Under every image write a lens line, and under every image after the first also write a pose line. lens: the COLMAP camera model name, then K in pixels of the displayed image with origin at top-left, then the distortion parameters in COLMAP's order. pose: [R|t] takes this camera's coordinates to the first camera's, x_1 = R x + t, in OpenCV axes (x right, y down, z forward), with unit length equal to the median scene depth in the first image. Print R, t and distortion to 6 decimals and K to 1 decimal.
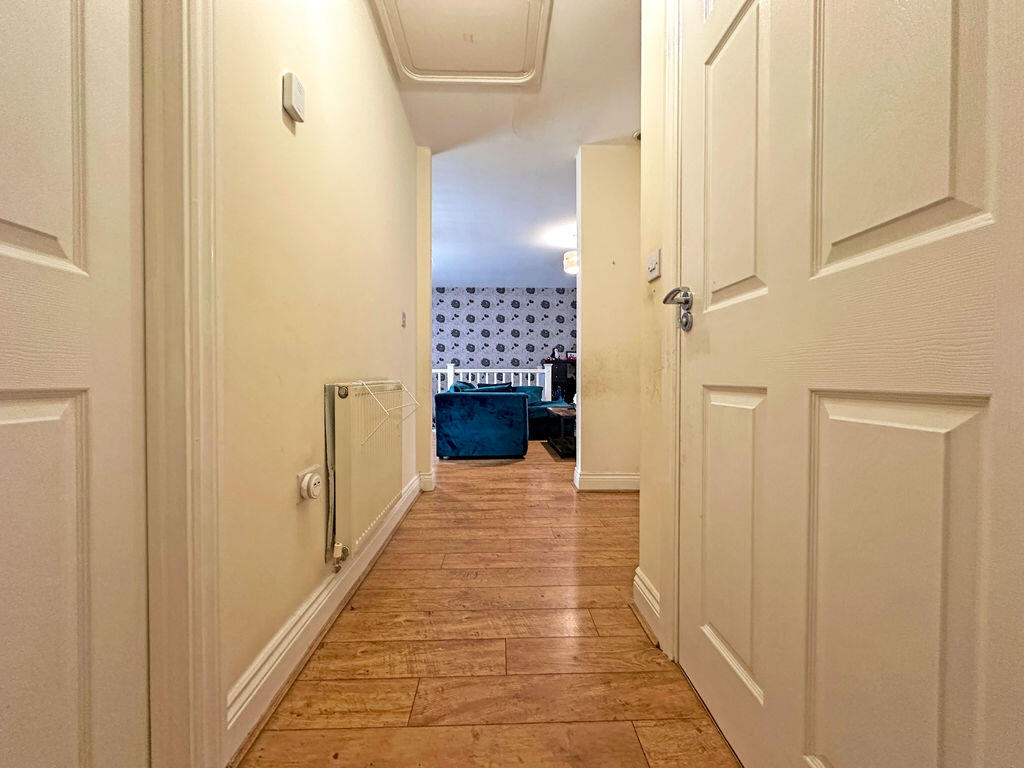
lens RADIAL K [[406.4, 0, 512.0], [0, 406.4, 384.0], [0, 0, 1]] dist [-0.003045, 0.000224]
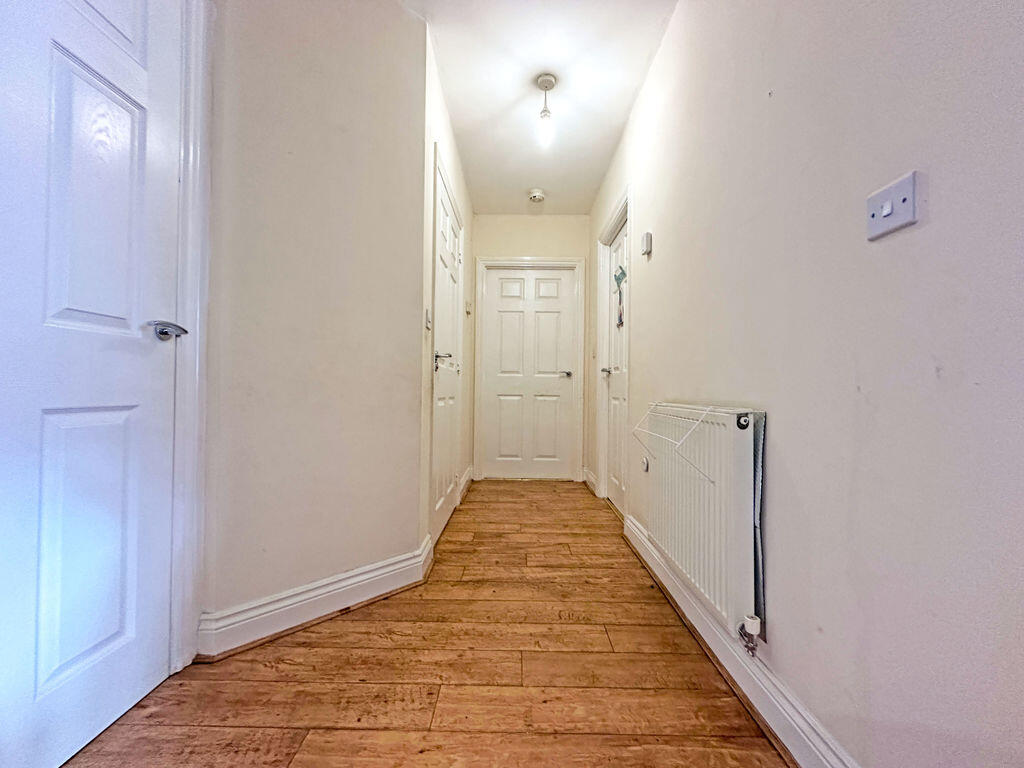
lens RADIAL K [[406.4, 0, 512.0], [0, 406.4, 384.0], [0, 0, 1]] dist [-0.003045, 0.000224]
pose [[-0.998959, -0.011320, 0.044197, -0.016619], [-0.011358, 0.999935, -0.000614, -0.050871], [-0.044187, -0.001116, -0.999023, 2.132673]]
